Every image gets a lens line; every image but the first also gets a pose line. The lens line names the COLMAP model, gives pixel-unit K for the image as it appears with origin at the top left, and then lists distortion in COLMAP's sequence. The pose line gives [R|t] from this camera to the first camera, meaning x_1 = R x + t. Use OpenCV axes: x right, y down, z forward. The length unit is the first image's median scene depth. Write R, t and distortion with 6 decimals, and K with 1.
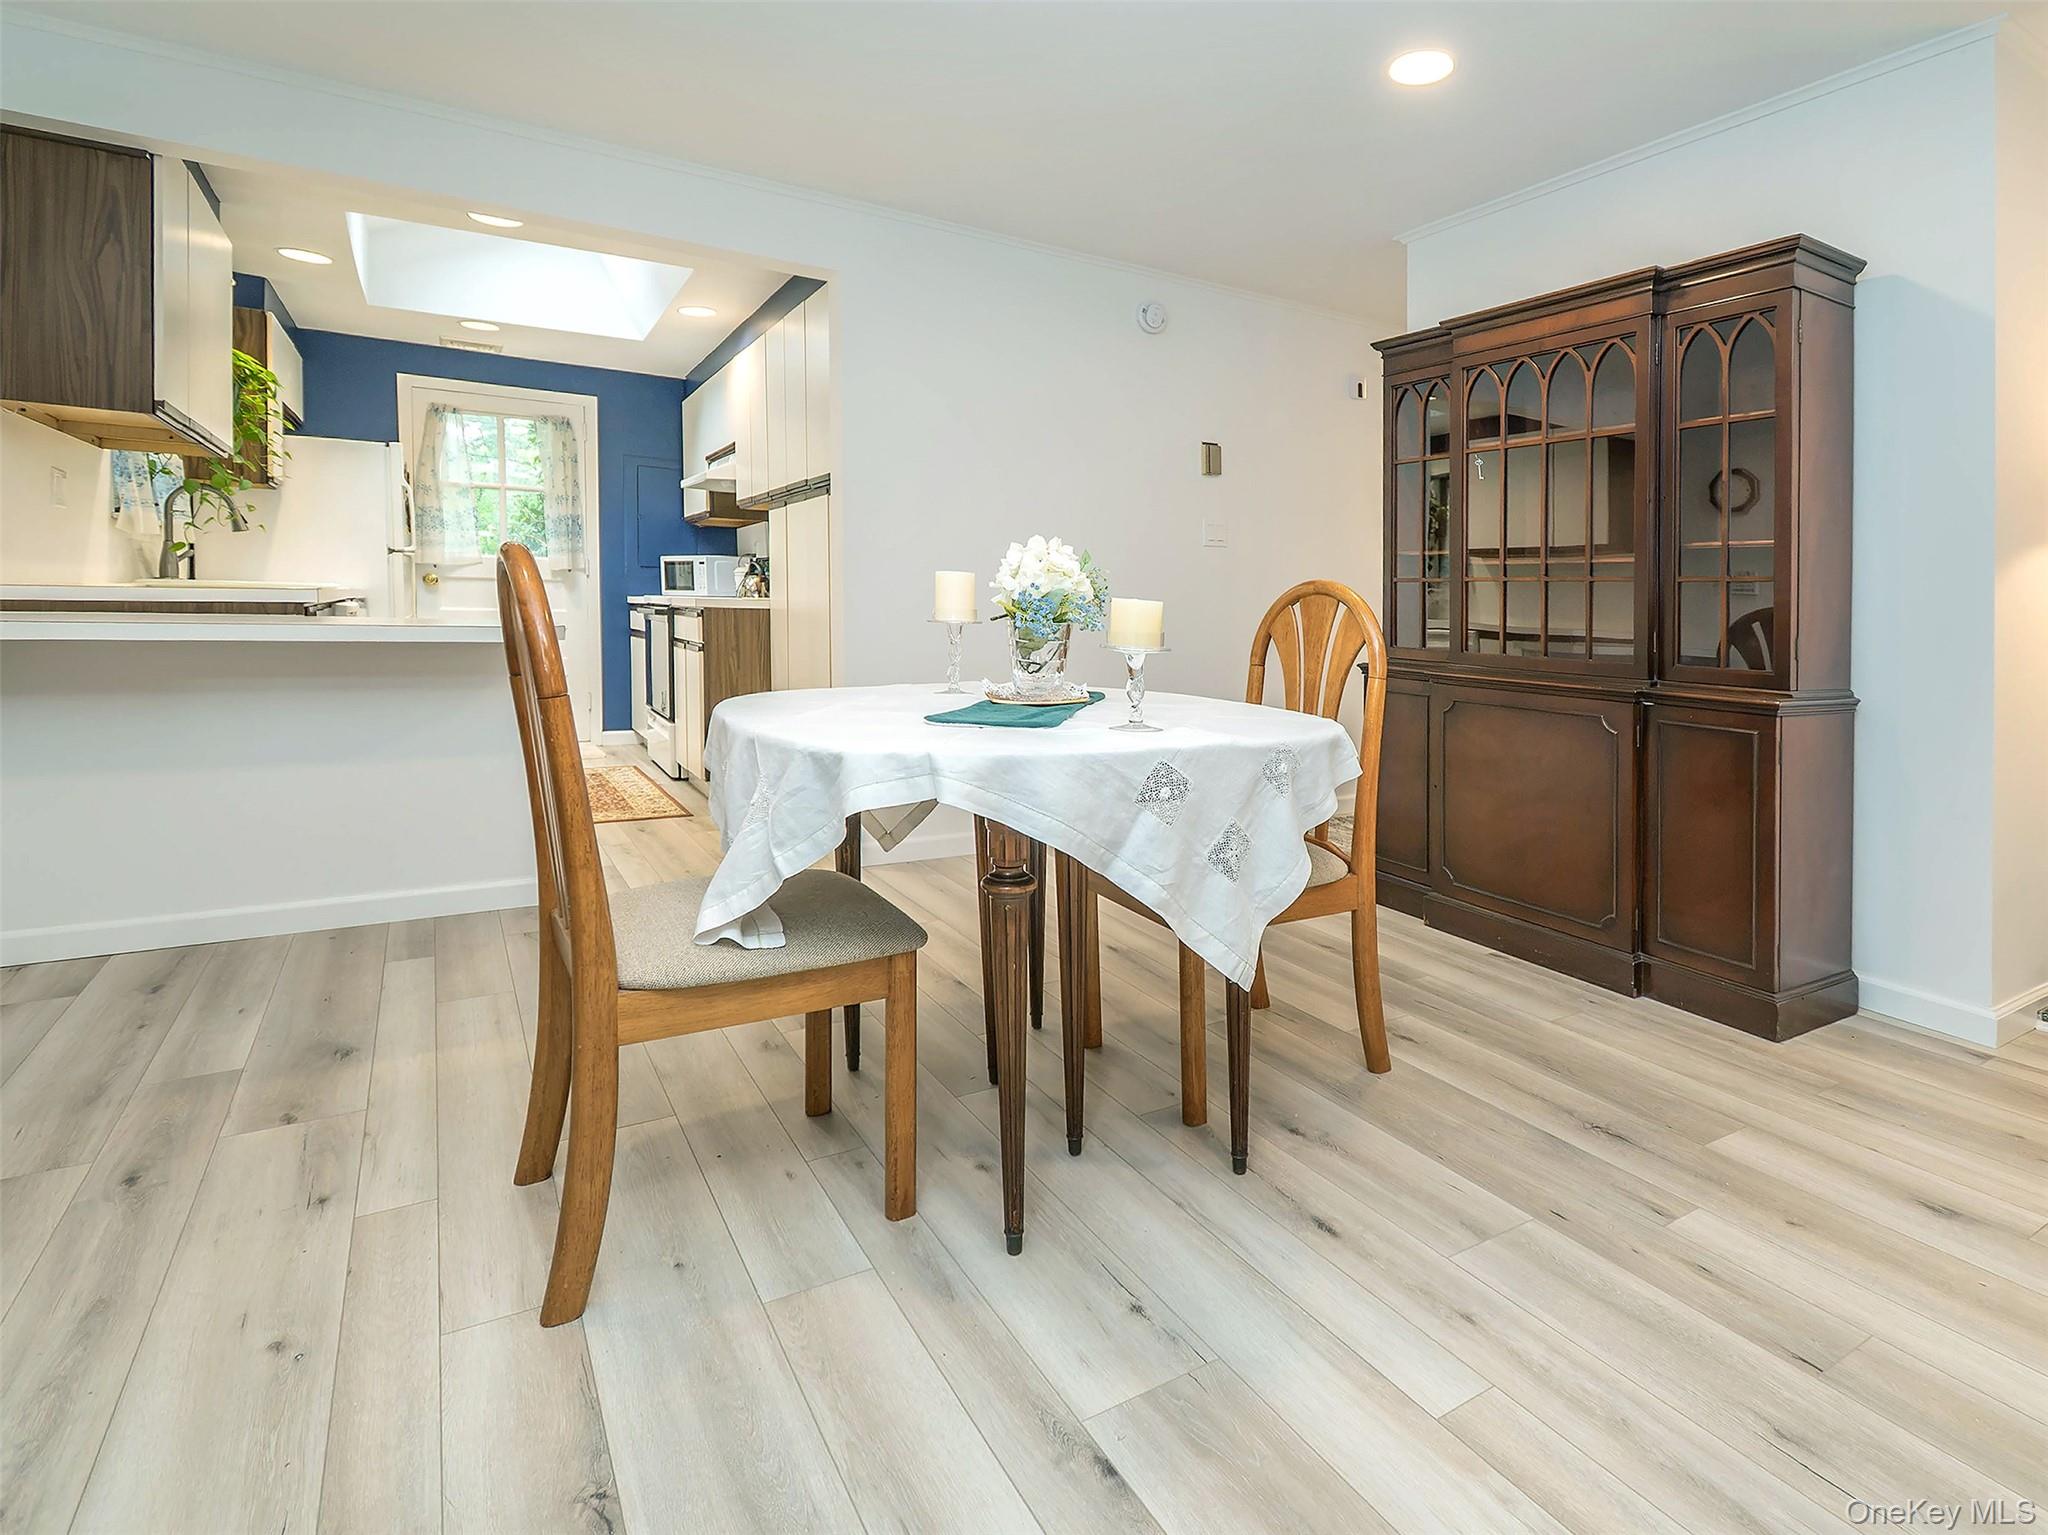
lens RADIAL K [[1011.0, 0, 1164.4], [0, 1011.0, 649.1], [0, 0, 1]] dist [0.012210, -0.005512]
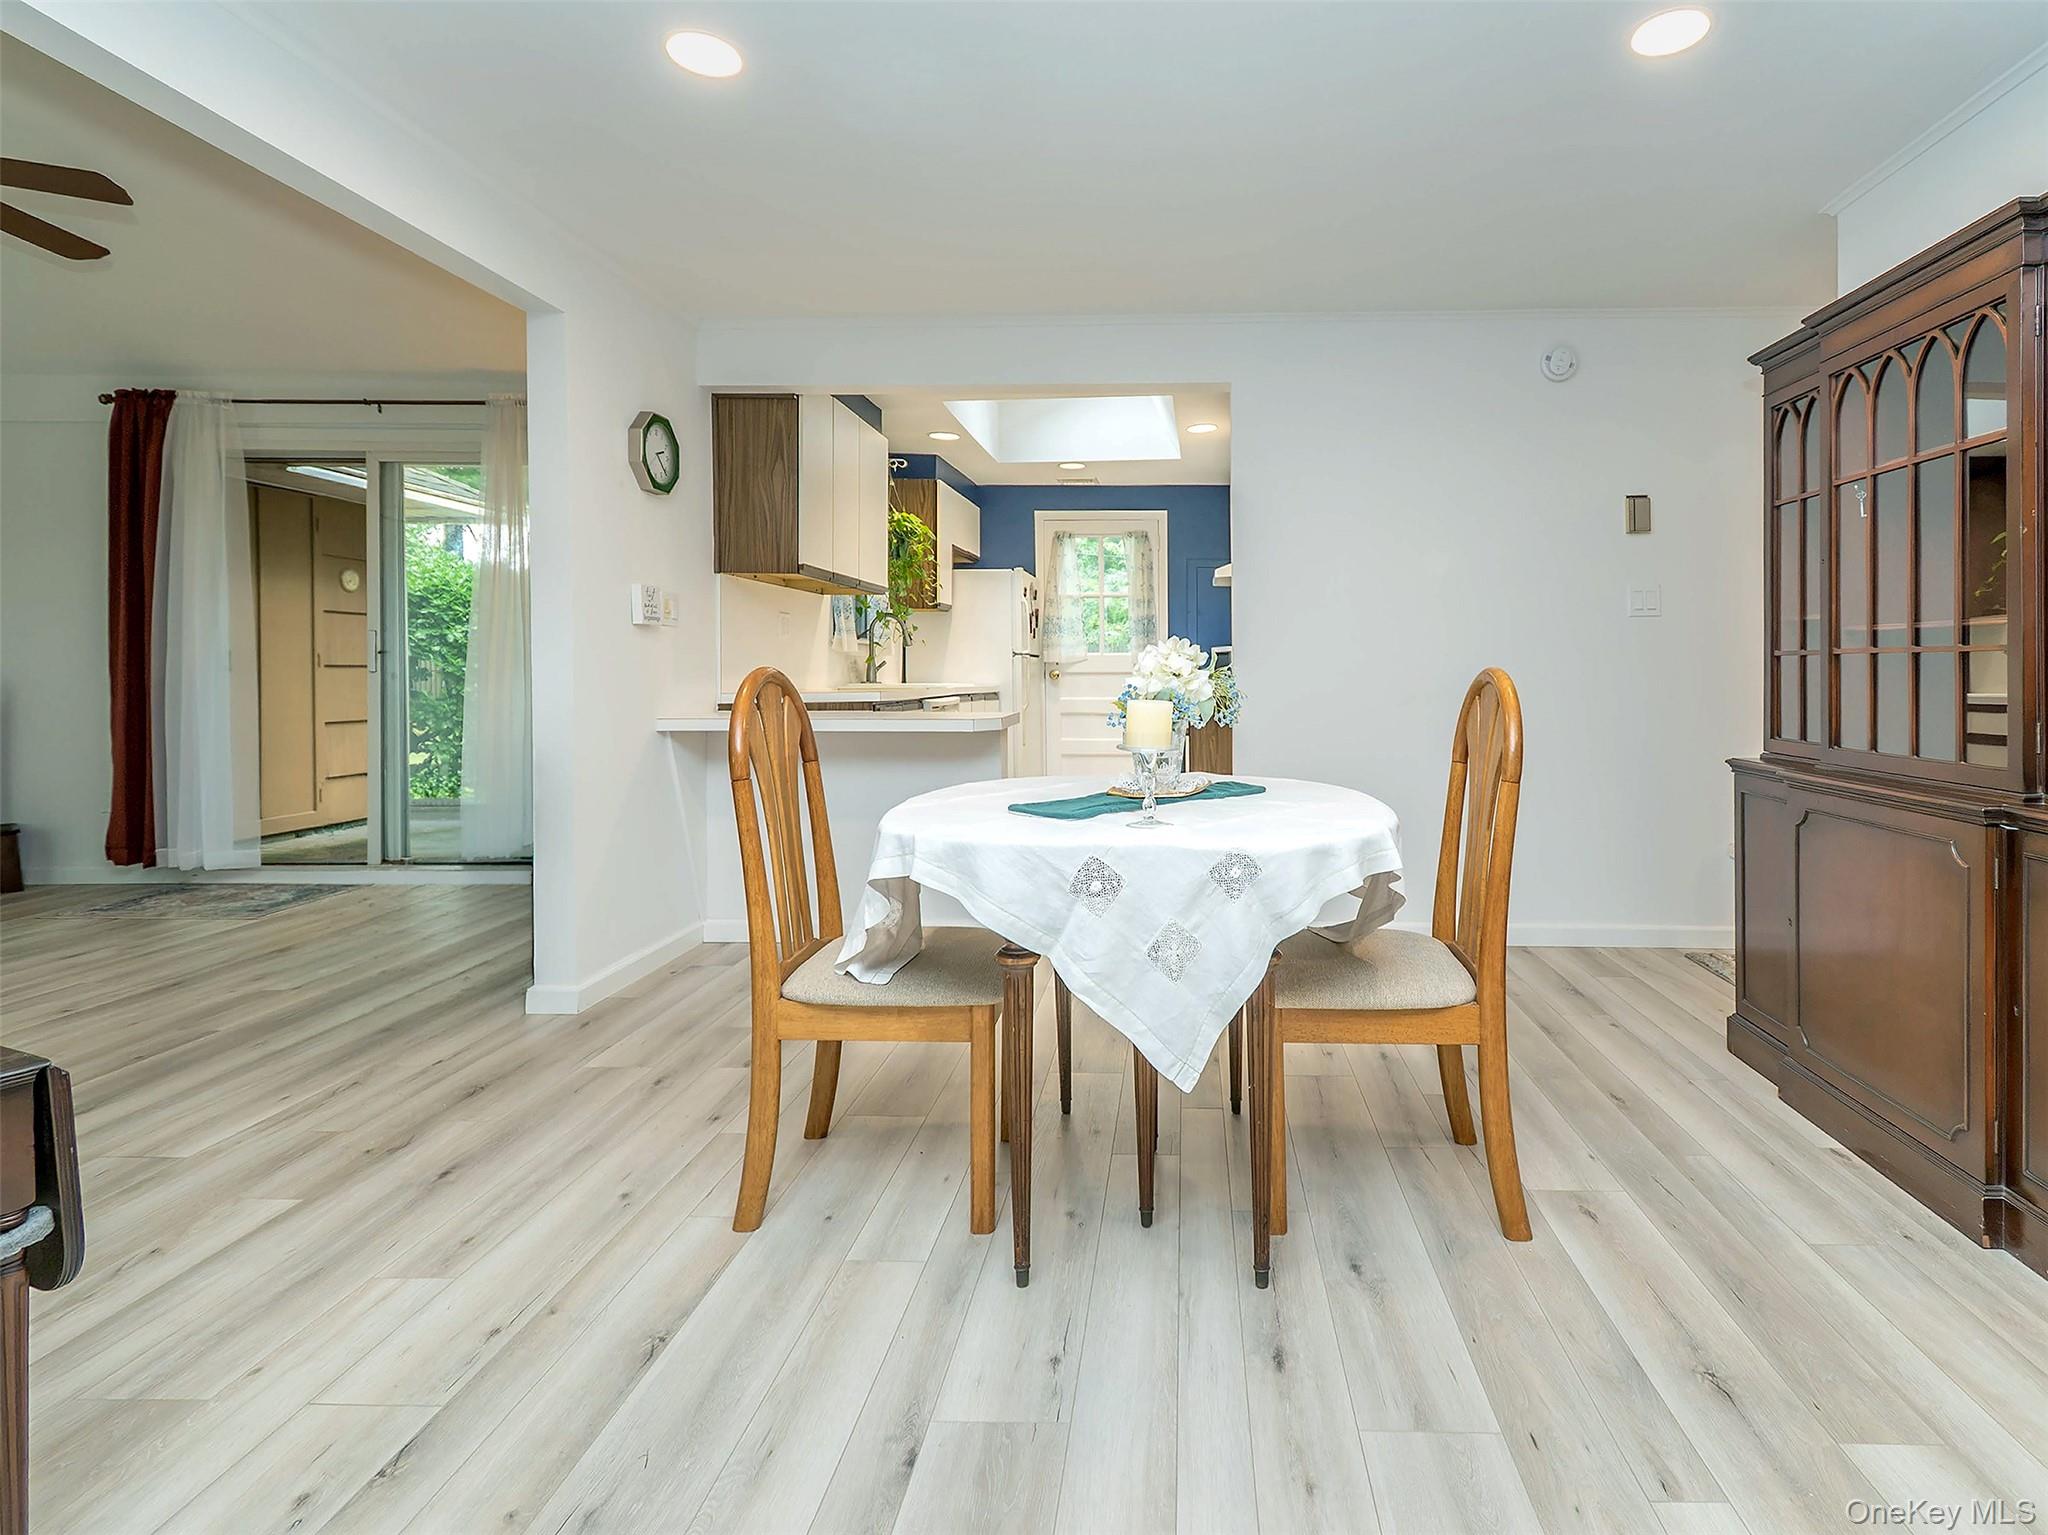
lens RADIAL K [[1064.7, 0, 1196.5], [0, 1064.7, 713.5], [0, 0, 1]] dist [0.010788, -0.007868]
pose [[0.822308, -0.006994, -0.569000, 0.252281], [0.000767, 0.999937, -0.011182, -0.009507], [0.569043, 0.008759, 0.822261, 0.047807]]
